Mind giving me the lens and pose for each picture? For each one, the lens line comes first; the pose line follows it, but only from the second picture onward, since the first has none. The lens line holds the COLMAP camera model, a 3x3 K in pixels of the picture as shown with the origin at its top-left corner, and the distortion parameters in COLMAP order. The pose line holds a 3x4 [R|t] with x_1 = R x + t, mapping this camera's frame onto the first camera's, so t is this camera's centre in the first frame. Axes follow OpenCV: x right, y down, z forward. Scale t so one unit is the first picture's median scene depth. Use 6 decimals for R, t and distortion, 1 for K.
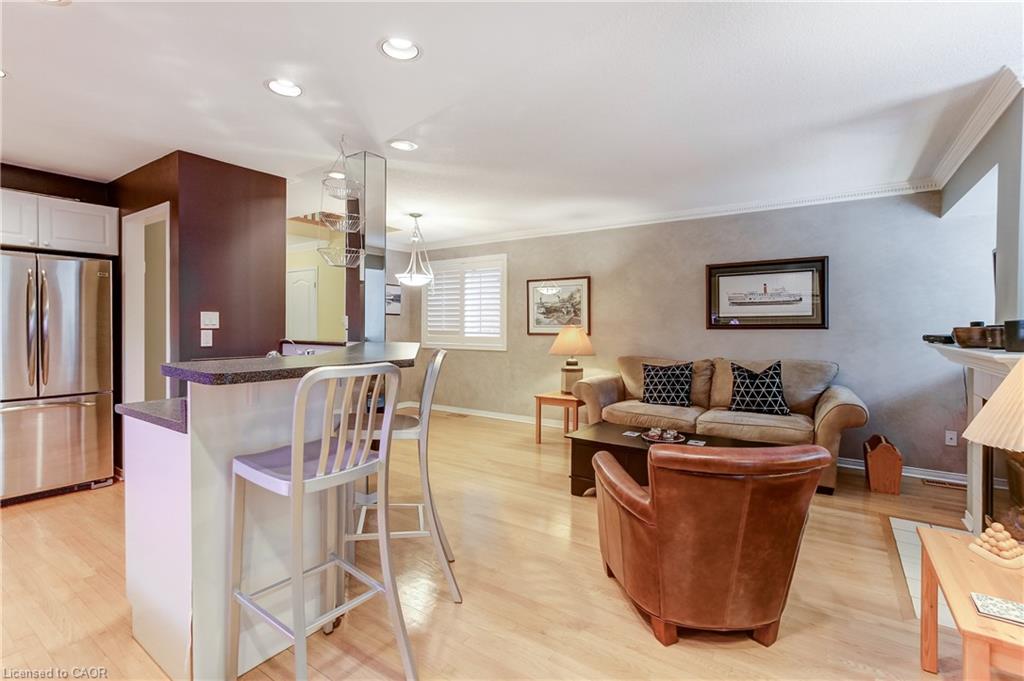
lens RADIAL K [[479.9, 0, 480.2], [0, 479.9, 329.3], [0, 0, 1]] dist [-0.003034, 0.003449]
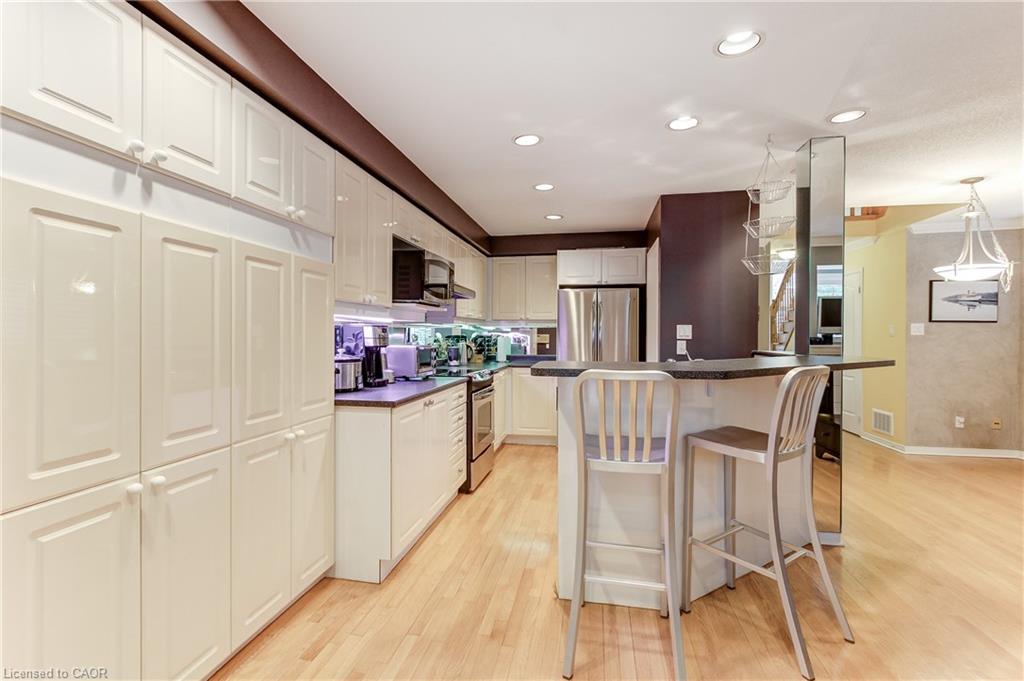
lens RADIAL K [[479.9, 0, 509.6], [0, 479.9, 336.2], [0, 0, 1]] dist [-0.003034, 0.003449]
pose [[0.403563, 0.000504, -0.914952, 0.335082], [-0.009013, 0.999954, -0.003424, -0.001487], [0.914907, 0.009629, 0.403549, 0.140123]]
